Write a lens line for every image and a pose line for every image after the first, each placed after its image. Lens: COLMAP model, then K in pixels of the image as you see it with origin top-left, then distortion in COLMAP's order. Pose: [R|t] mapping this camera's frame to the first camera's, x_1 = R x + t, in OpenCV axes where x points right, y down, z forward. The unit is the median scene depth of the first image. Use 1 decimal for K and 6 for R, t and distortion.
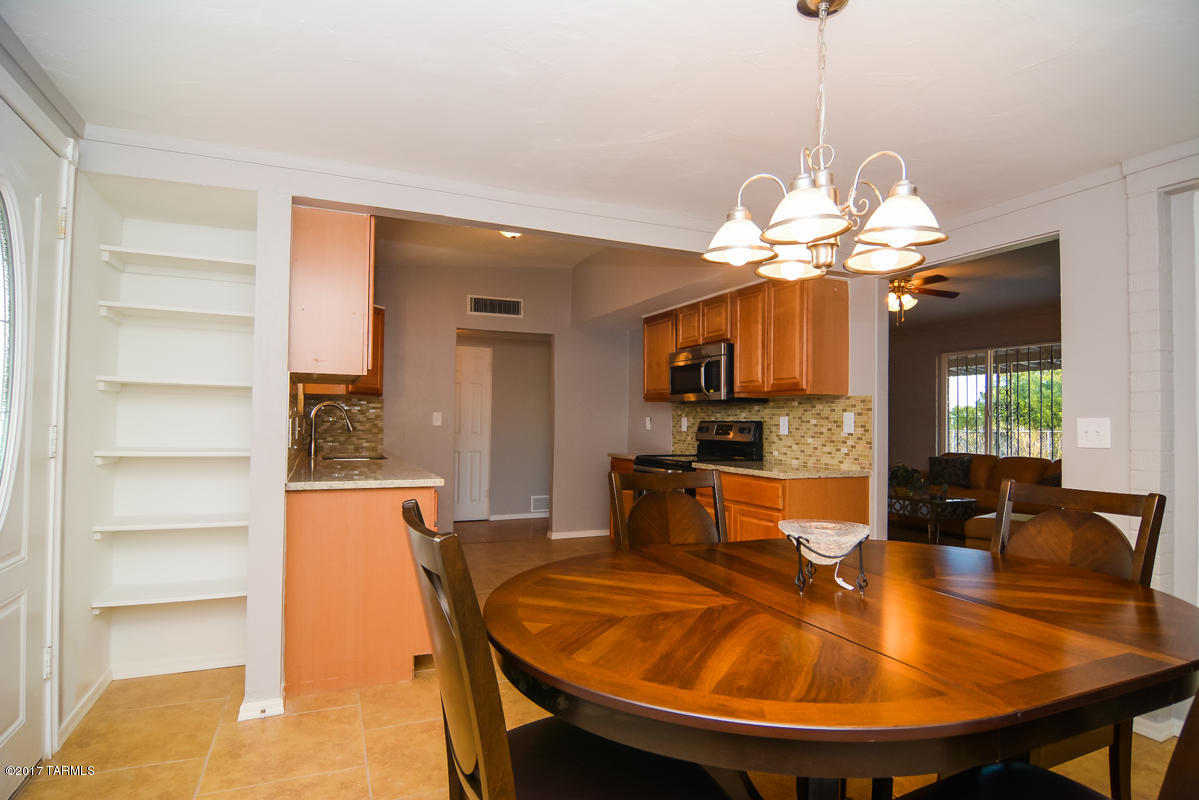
lens RADIAL K [[648.8, 0, 604.8], [0, 648.8, 405.4], [0, 0, 1]] dist [-0.005497, -0.001493]
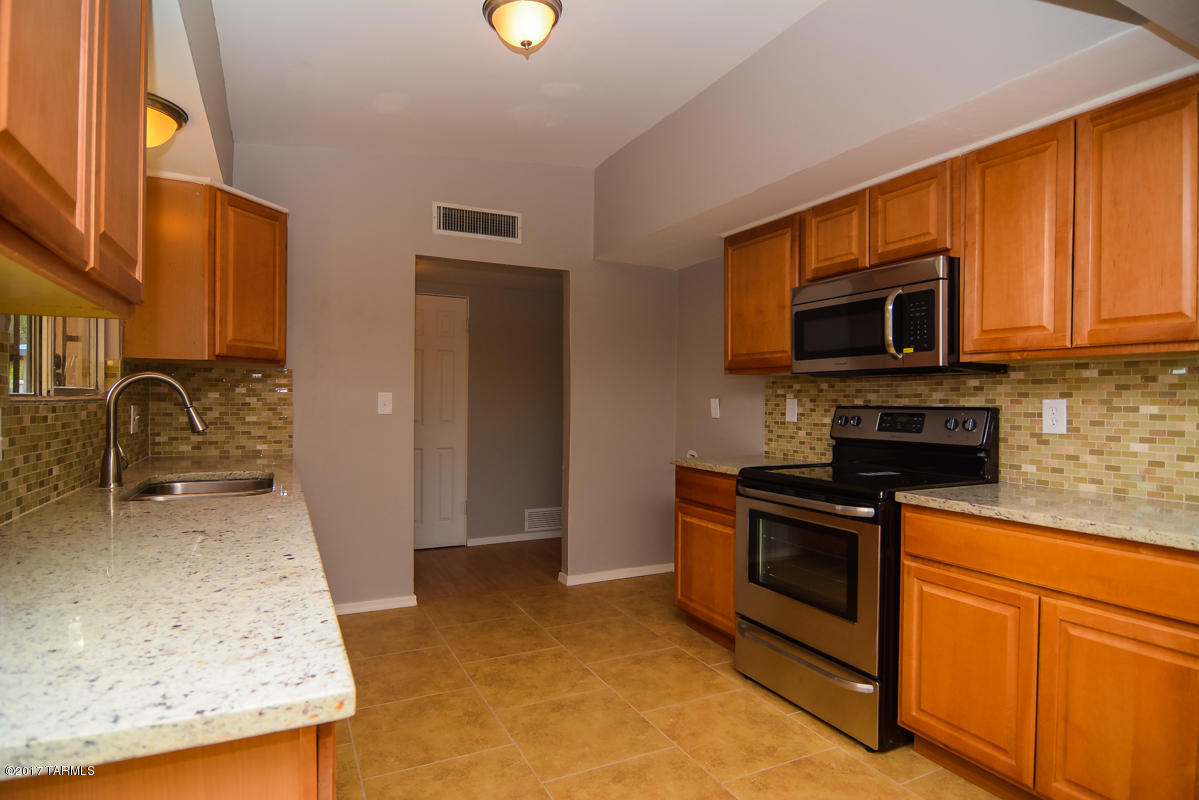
lens RADIAL K [[648.8, 0, 604.8], [0, 648.8, 405.4], [0, 0, 1]] dist [-0.005497, -0.001493]
pose [[0.998464, -0.003973, 0.055268, -0.108817], [0.002141, 0.999447, 0.033170, 0.004314], [-0.055369, -0.033000, 0.997920, 0.483970]]
